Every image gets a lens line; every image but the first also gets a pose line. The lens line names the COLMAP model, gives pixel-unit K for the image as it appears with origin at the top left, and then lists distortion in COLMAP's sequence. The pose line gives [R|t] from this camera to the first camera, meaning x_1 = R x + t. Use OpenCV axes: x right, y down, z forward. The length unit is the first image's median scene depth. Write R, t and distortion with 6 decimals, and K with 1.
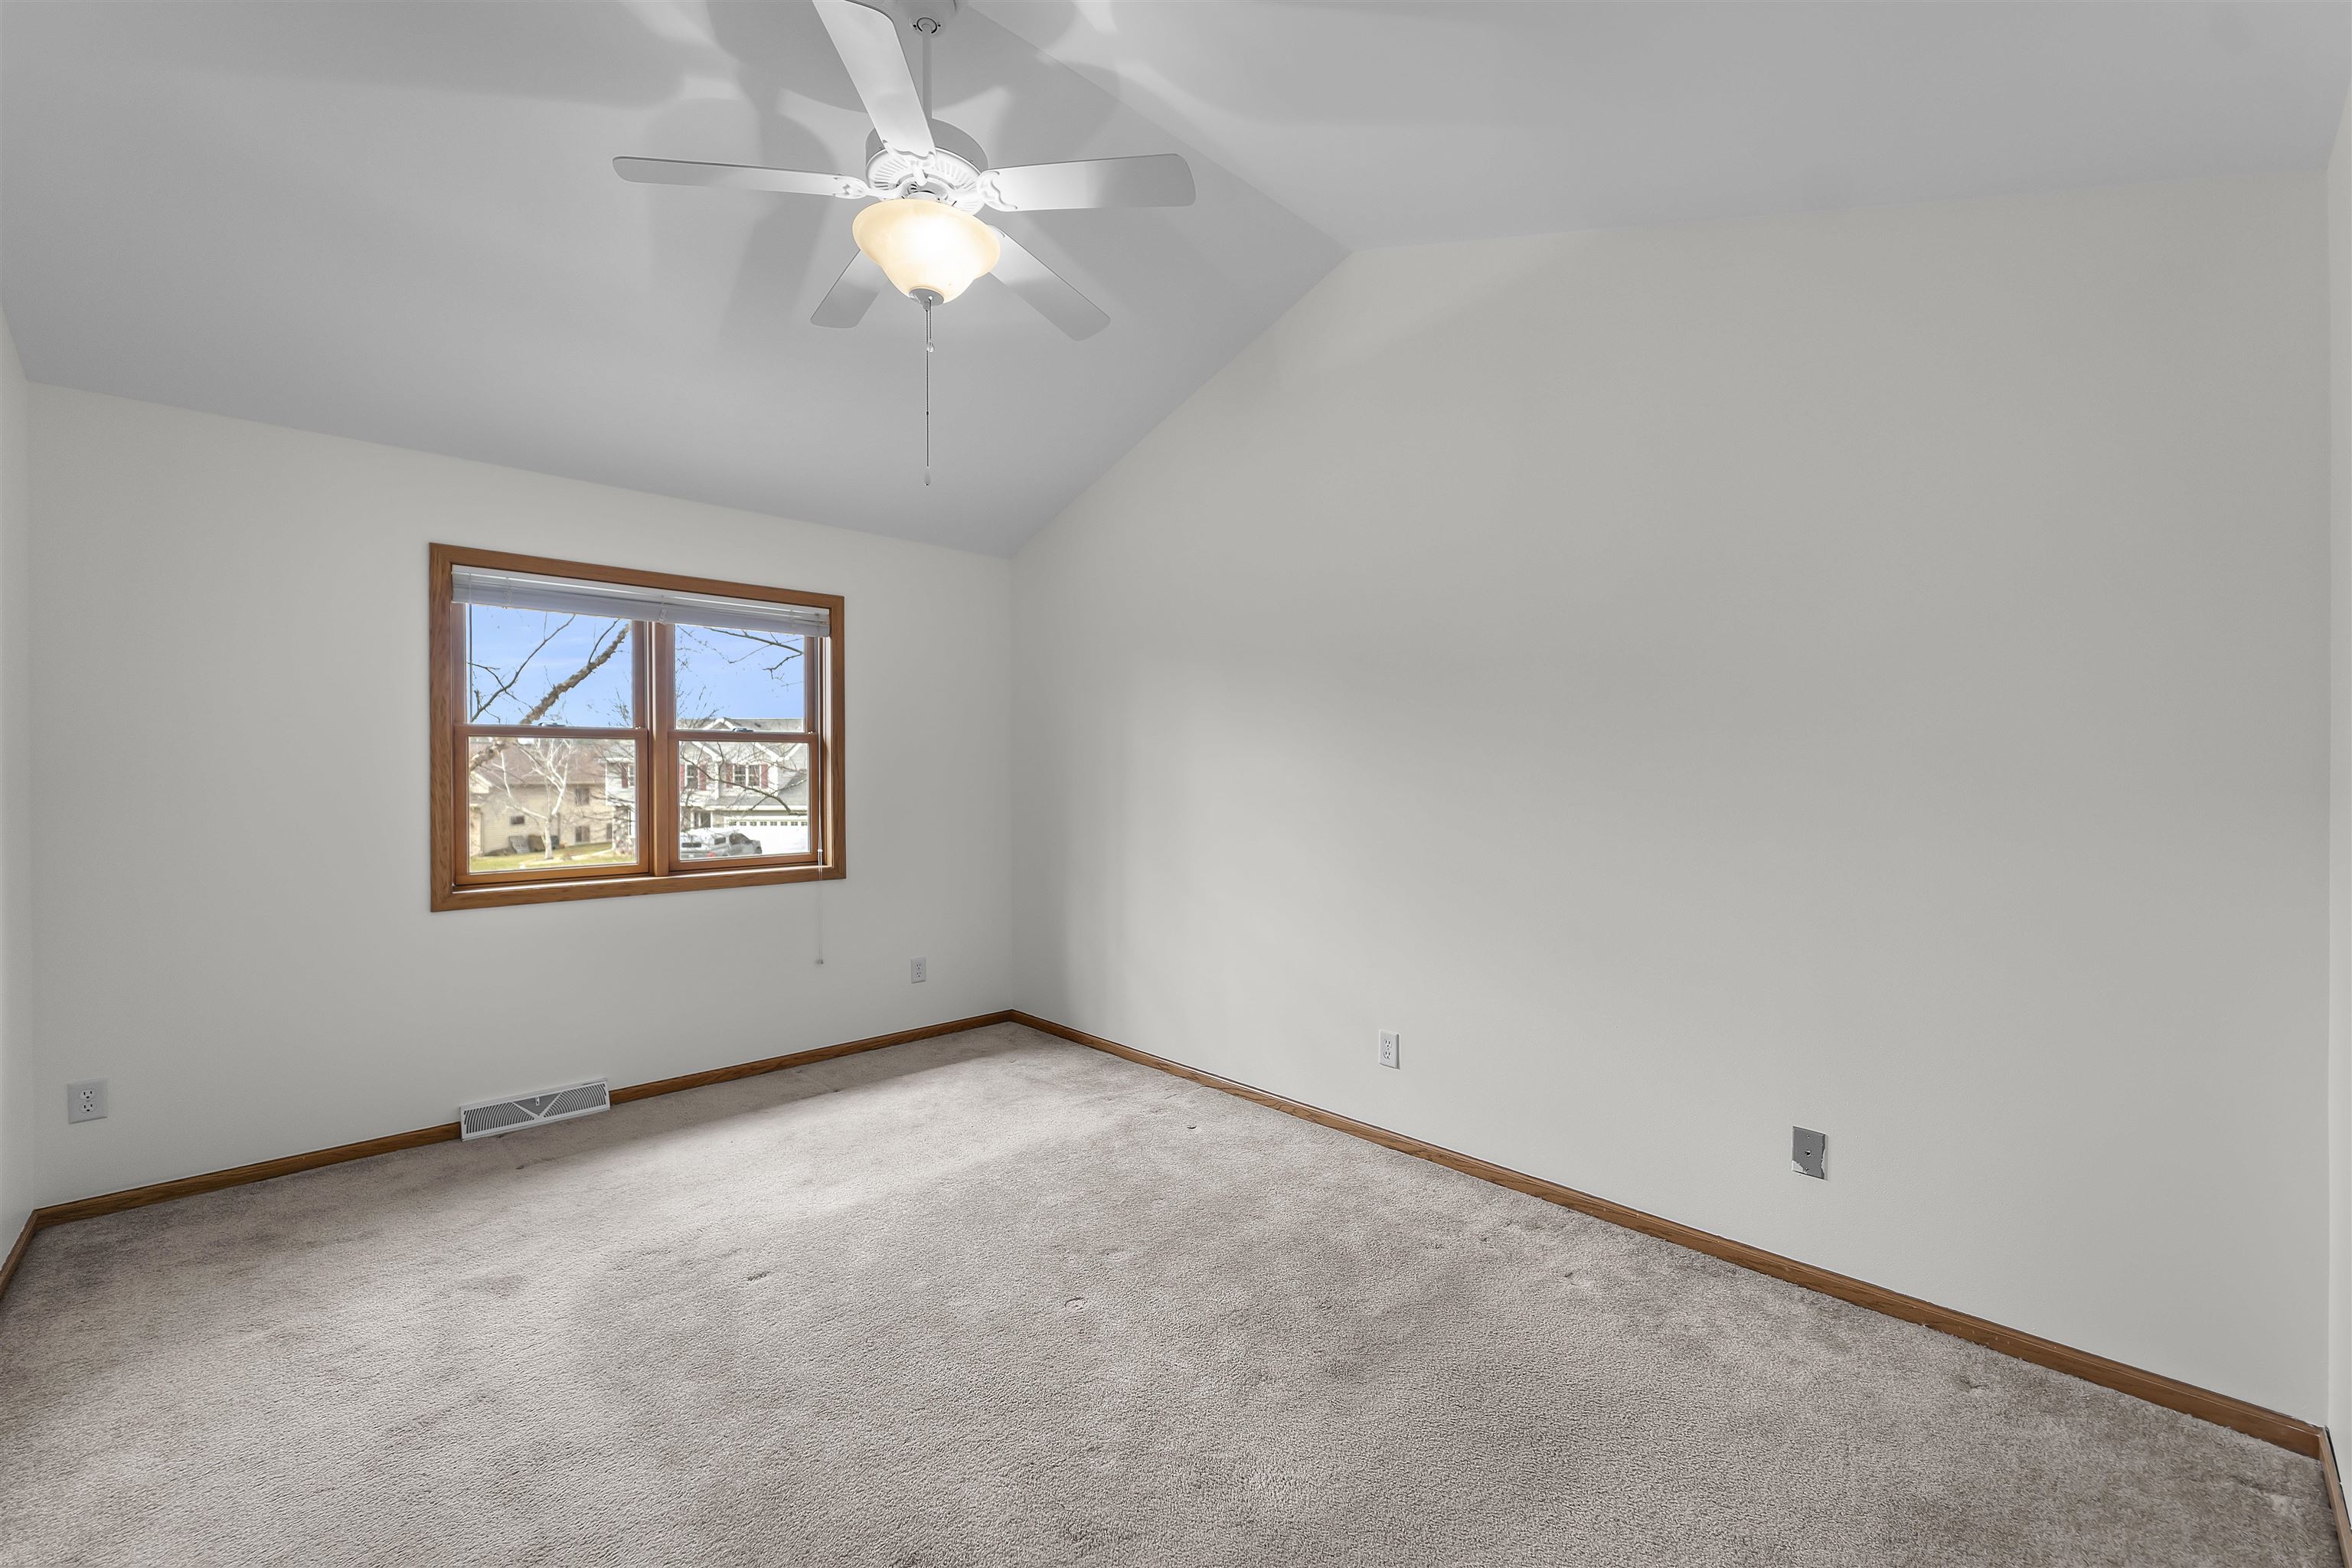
lens RADIAL K [[947.7, 0, 1170.2], [0, 947.7, 789.9], [0, 0, 1]] dist [0.001576, 0.000105]
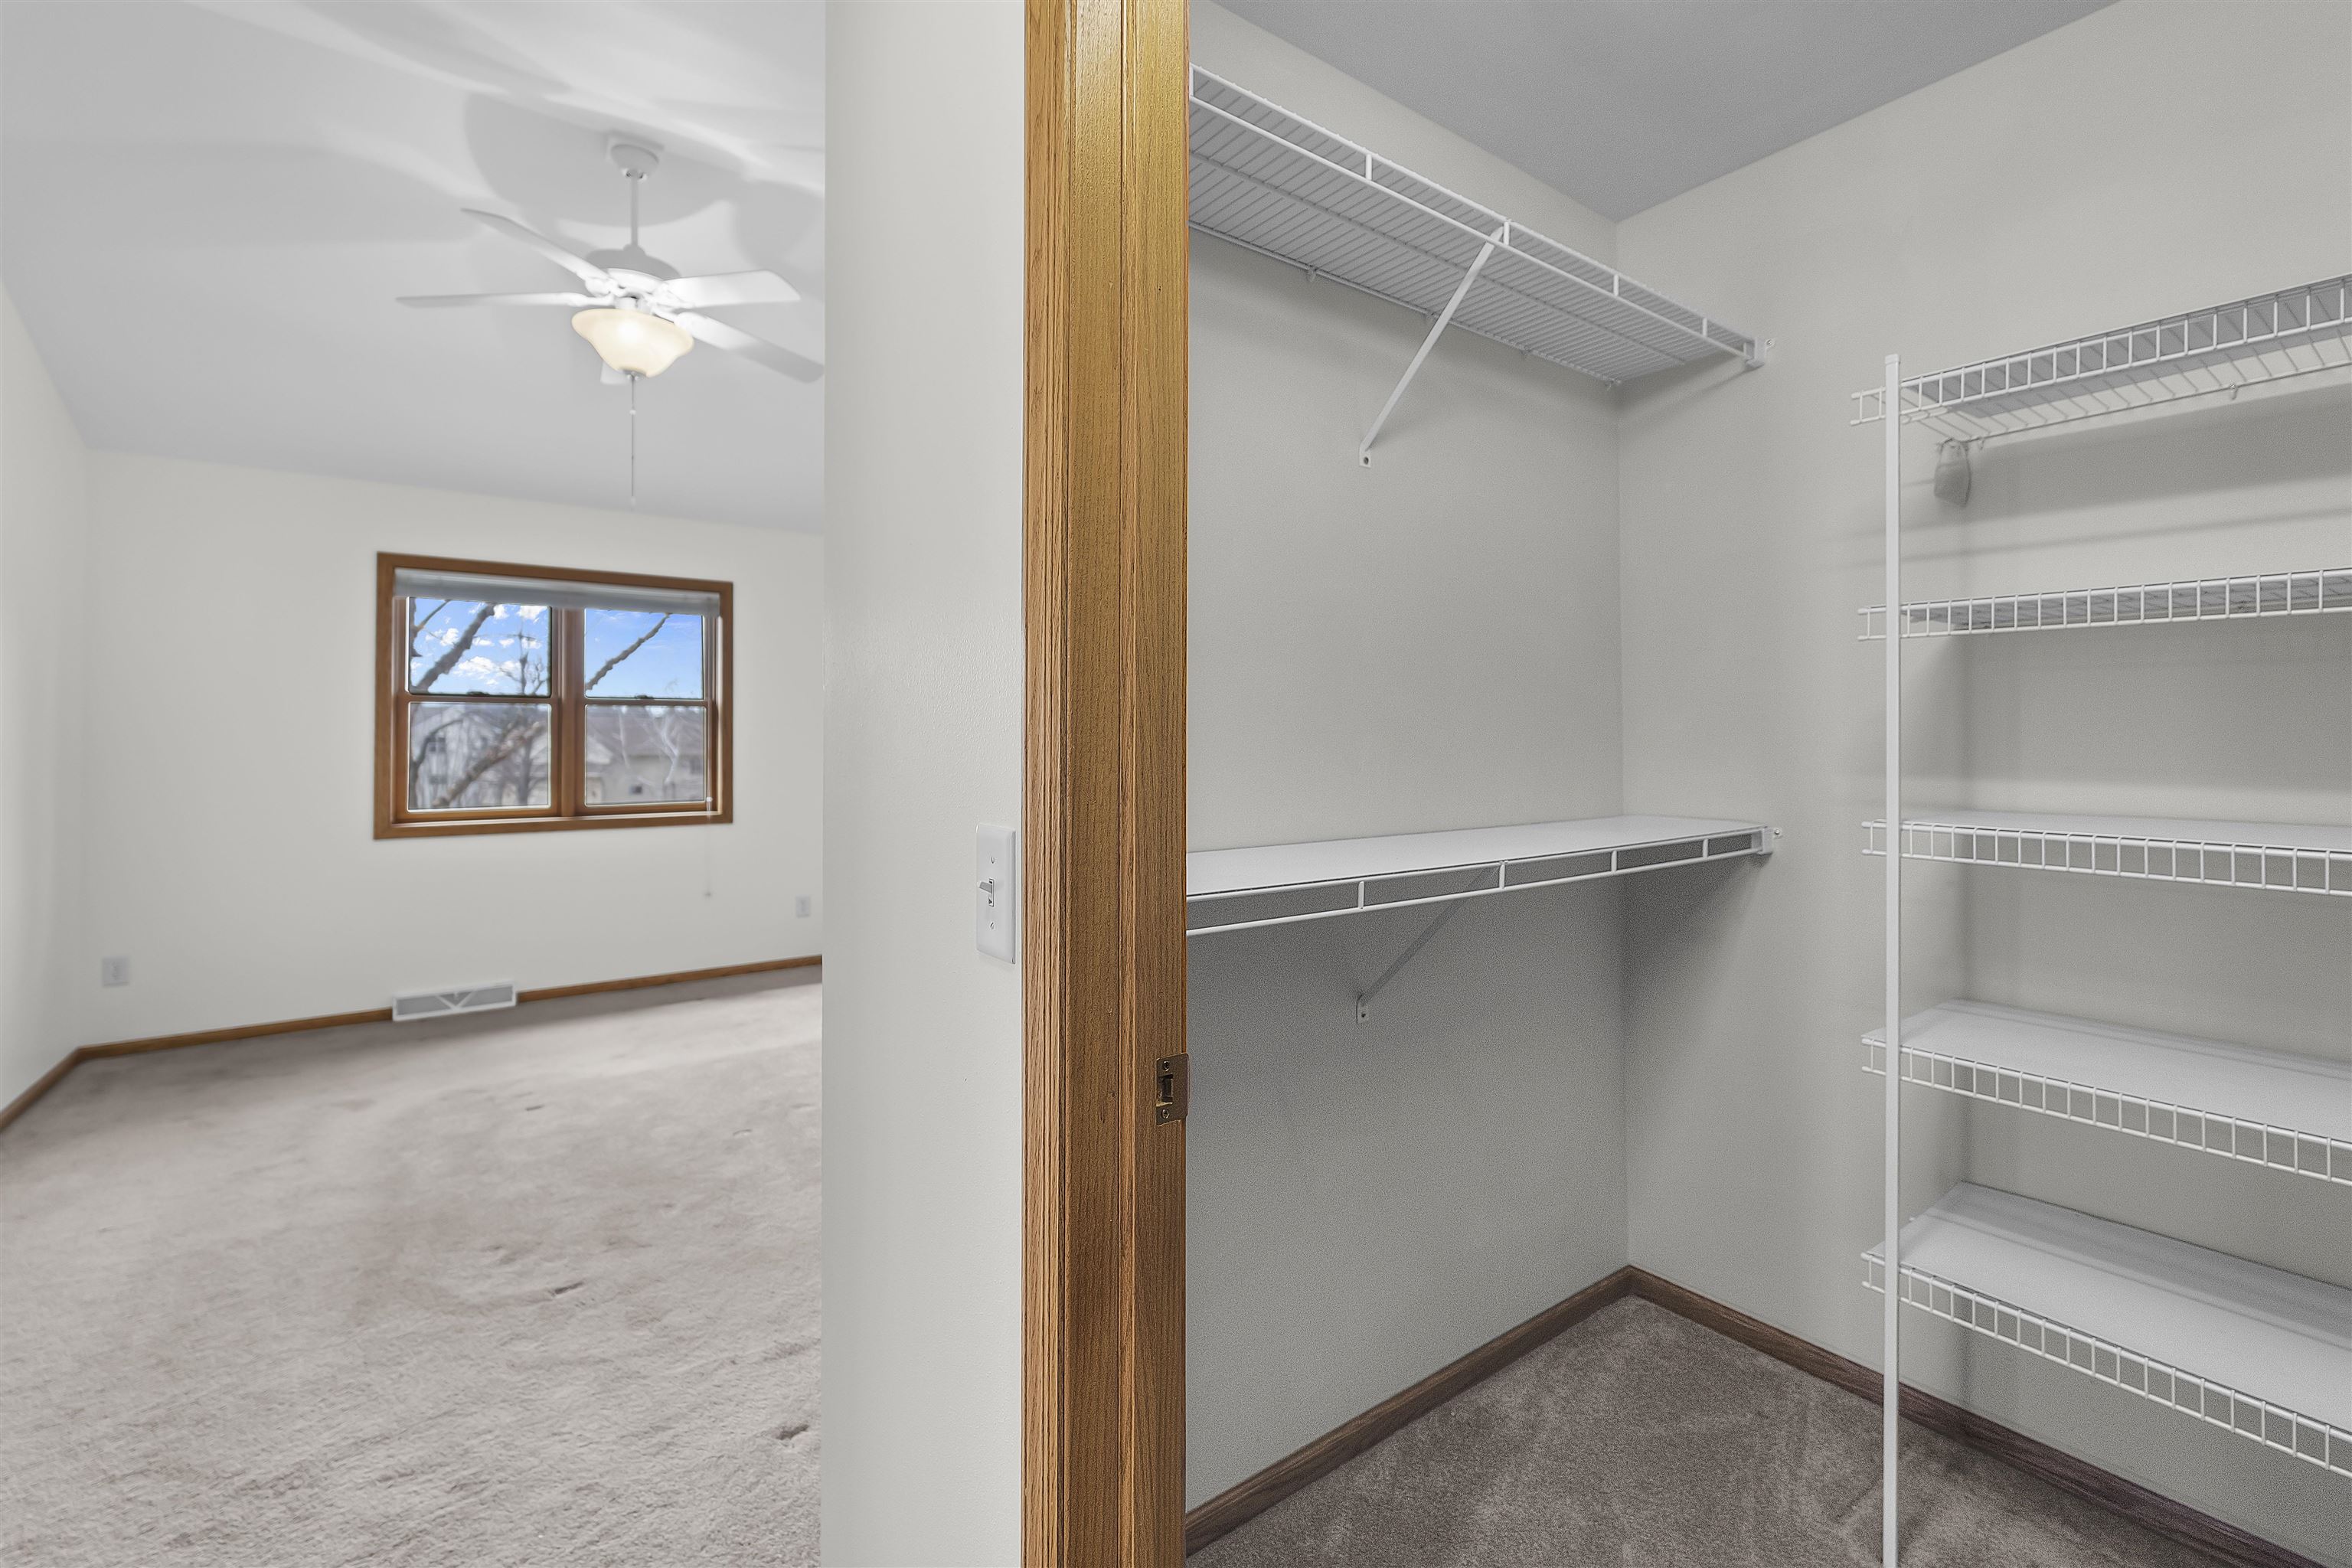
lens RADIAL K [[1000.3, 0, 1170.1], [0, 1000.3, 739.5], [0, 0, 1]] dist [-0.000106, 0.000213]
pose [[0.992849, -0.000657, -0.119378, 0.379923], [-0.002038, 0.999746, -0.022448, 0.018751], [0.119362, 0.022531, 0.992595, -0.178495]]
